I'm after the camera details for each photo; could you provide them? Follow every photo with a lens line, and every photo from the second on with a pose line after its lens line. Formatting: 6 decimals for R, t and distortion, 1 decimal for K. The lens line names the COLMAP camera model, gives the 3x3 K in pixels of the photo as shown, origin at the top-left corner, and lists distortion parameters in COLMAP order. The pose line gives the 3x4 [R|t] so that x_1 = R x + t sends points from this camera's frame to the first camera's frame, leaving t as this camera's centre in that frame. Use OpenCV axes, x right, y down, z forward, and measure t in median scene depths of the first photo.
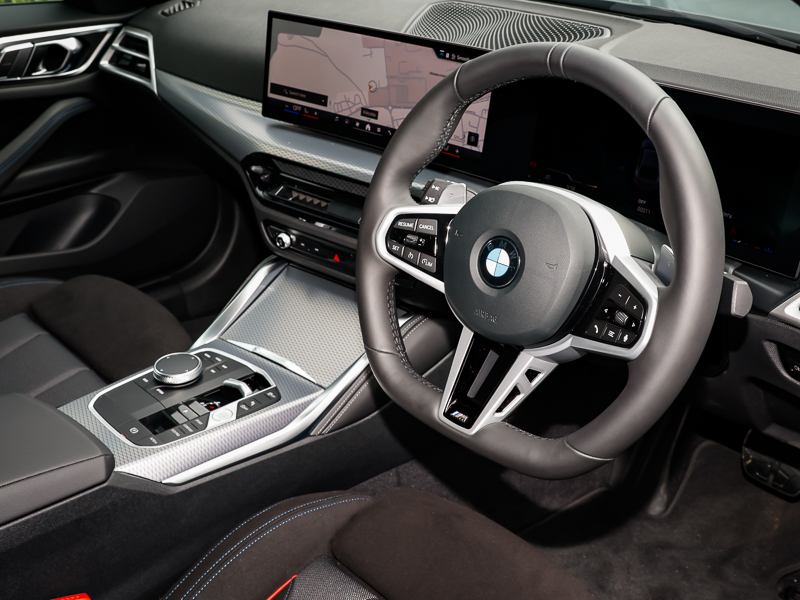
lens RADIAL K [[883.2, 0, 400.0], [0, 883.2, 295.1], [0, 0, 1]] dist [0.005036, 0.000000]
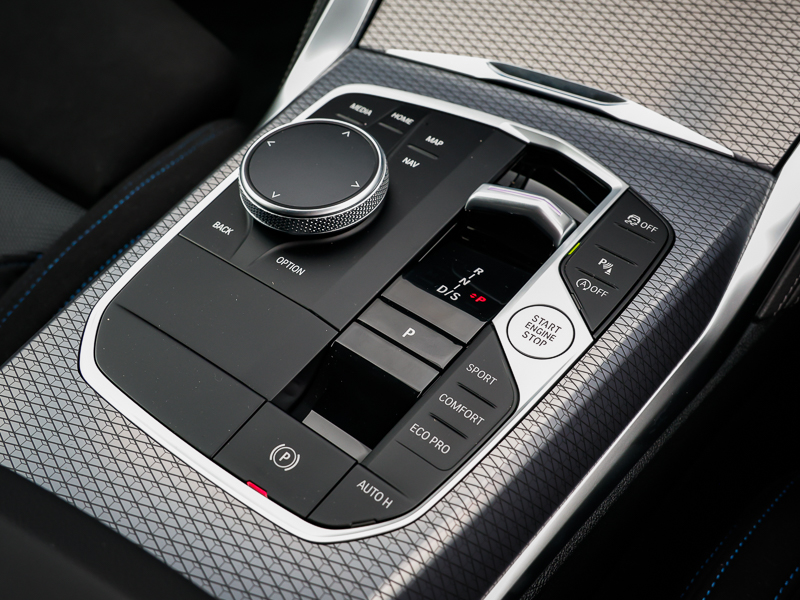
lens RADIAL K [[883.2, 0, 399.6], [0, 883.2, 300.5], [0, 0, 1]] dist [0.005036, 0.000000]
pose [[0.984058, -0.161732, 0.073977, -0.259710], [0.118420, 0.906200, 0.405928, -0.001736], [-0.132690, -0.390696, 0.910906, 0.709644]]
